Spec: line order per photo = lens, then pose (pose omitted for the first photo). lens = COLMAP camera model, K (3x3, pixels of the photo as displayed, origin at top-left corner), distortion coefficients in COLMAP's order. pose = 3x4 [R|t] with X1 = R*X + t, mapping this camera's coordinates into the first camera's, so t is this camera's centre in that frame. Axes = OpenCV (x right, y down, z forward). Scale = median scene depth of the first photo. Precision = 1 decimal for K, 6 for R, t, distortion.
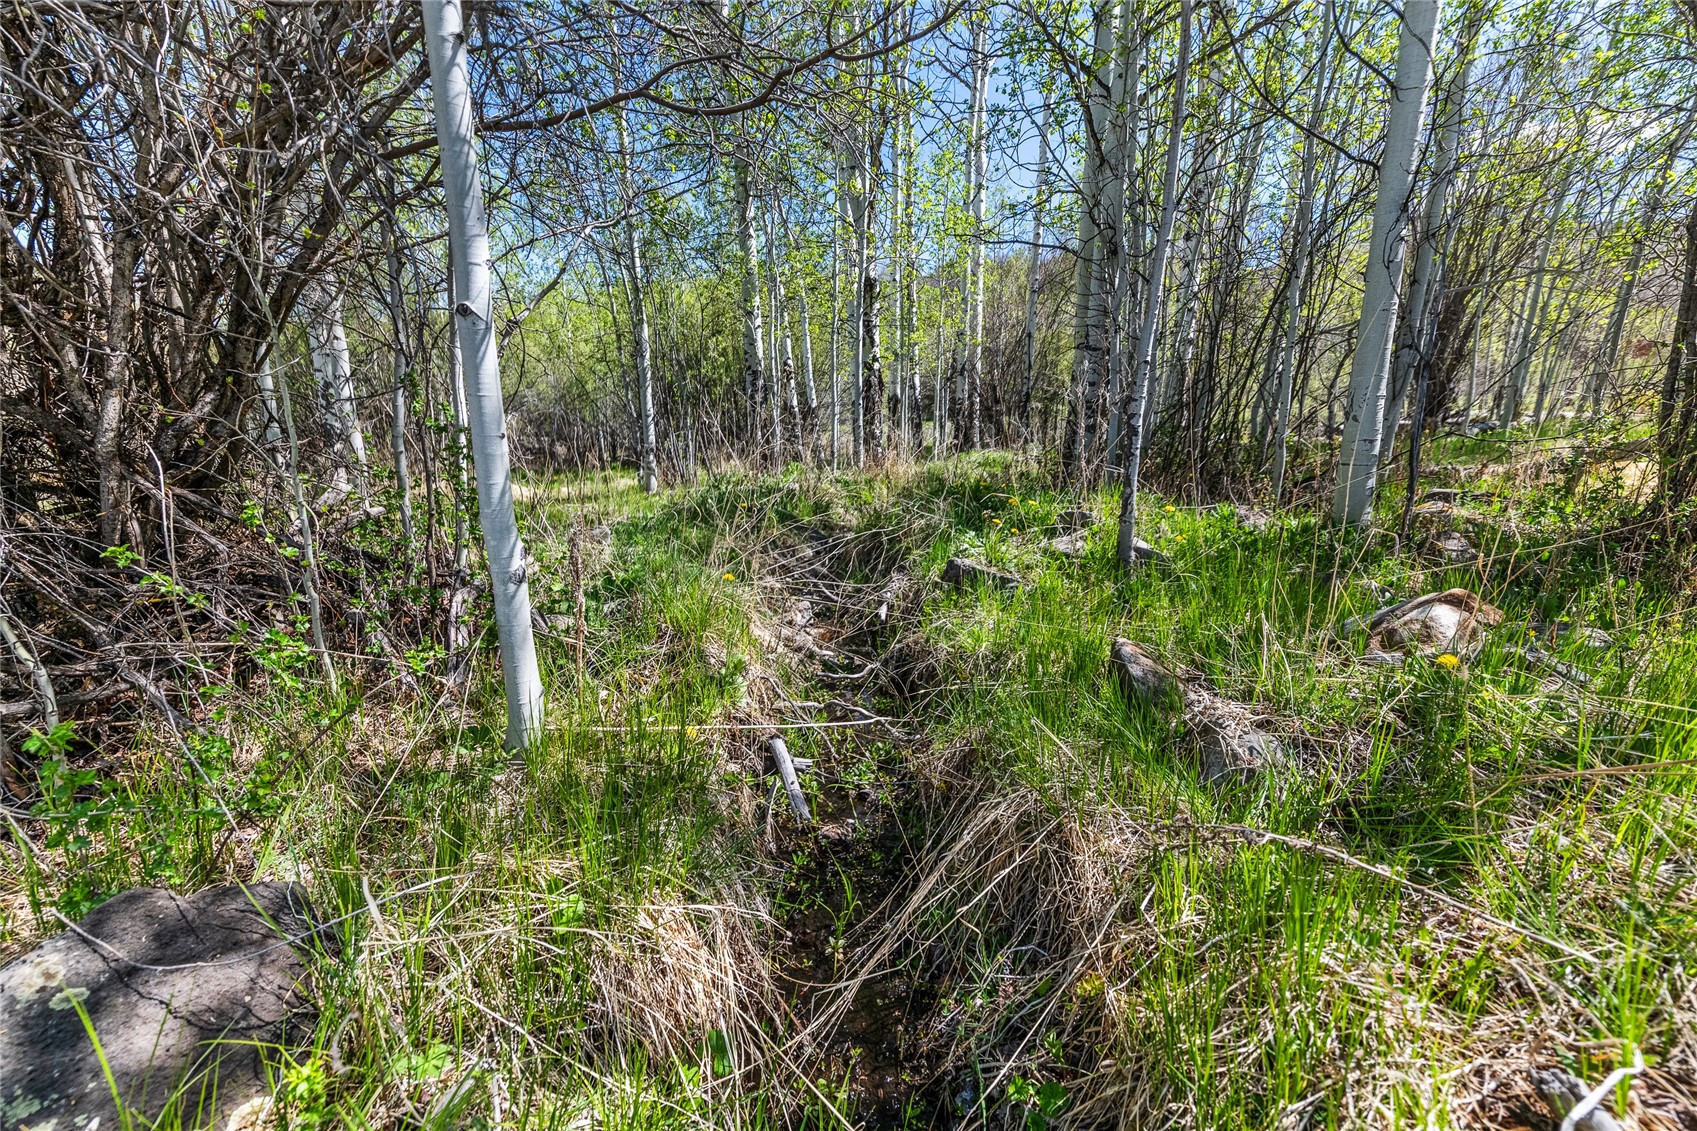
lens RADIAL K [[683.7, 0, 843.7], [0, 683.7, 575.6], [0, 0, 1]] dist [0.010305, 0.000410]
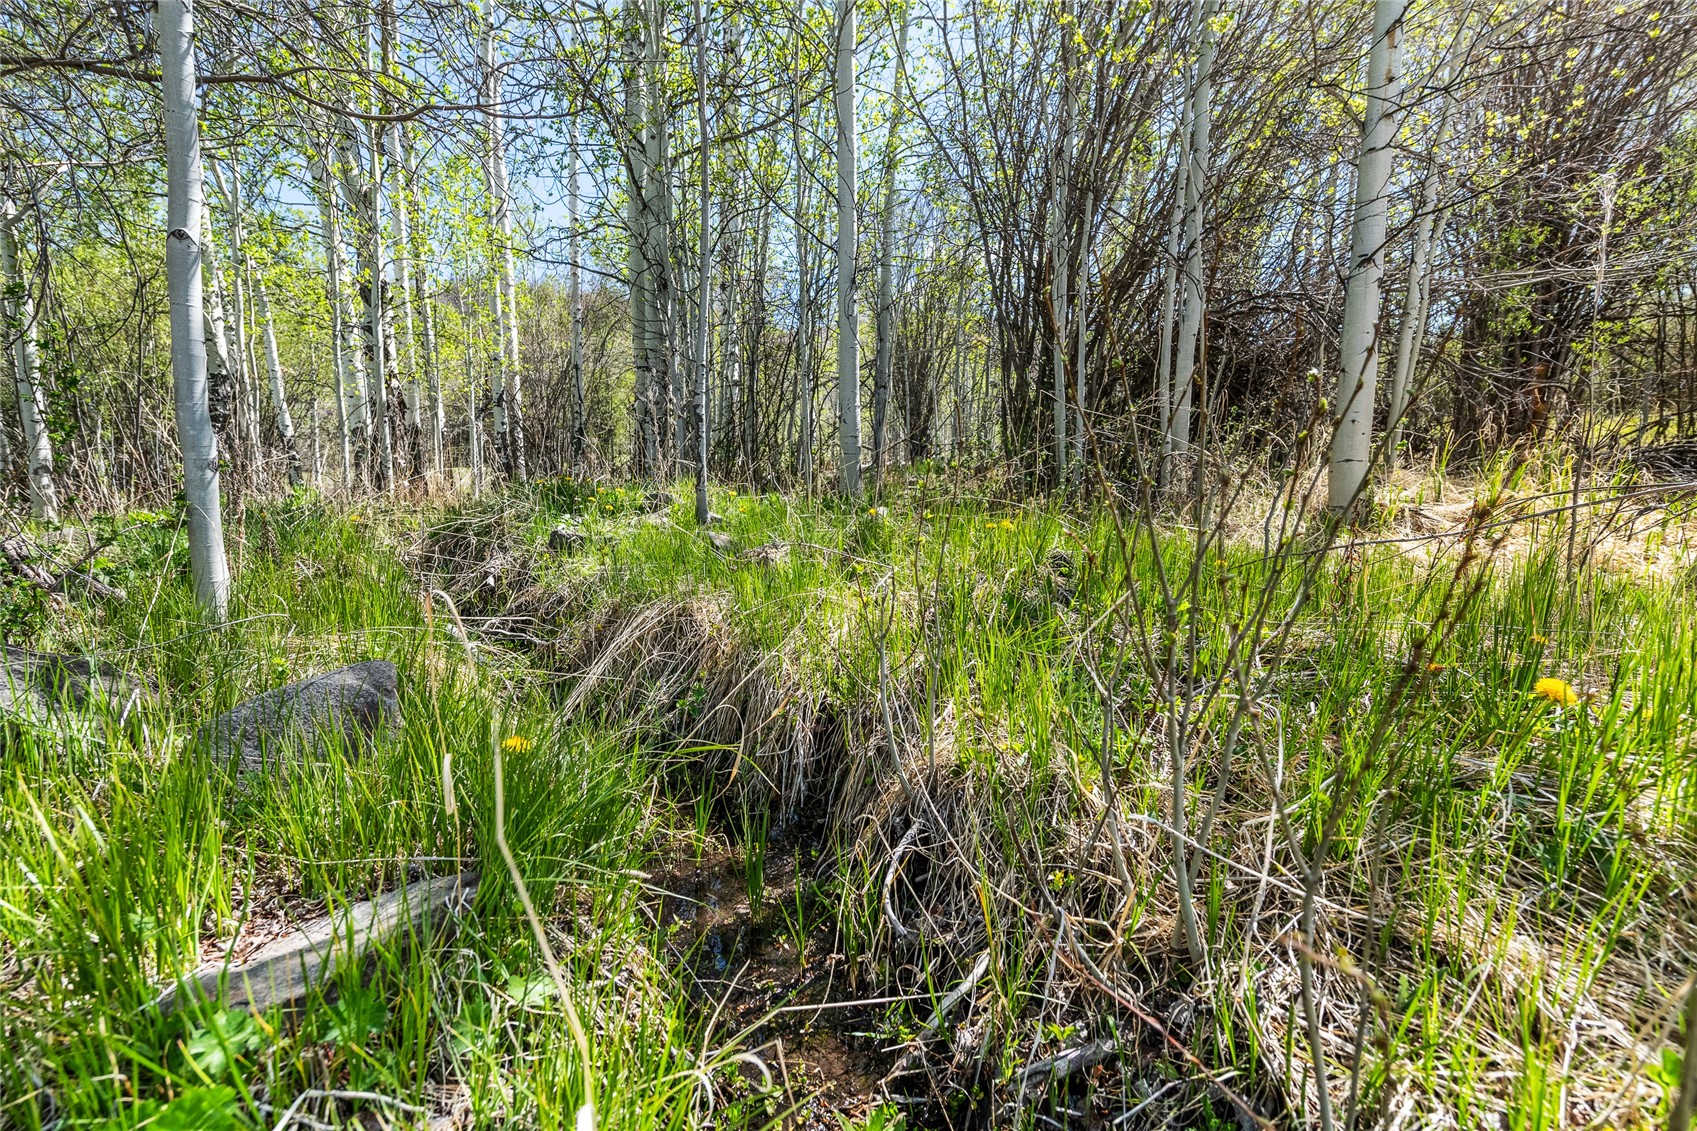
lens RADIAL K [[801.1, 0, 857.1], [0, 801.1, 567.4], [0, 0, 1]] dist [0.008897, -0.001072]
pose [[0.828672, -0.055245, 0.557001, -0.093772], [0.114269, 0.990857, -0.071727, 0.107091], [-0.547946, 0.123086, 0.827409, -0.188080]]
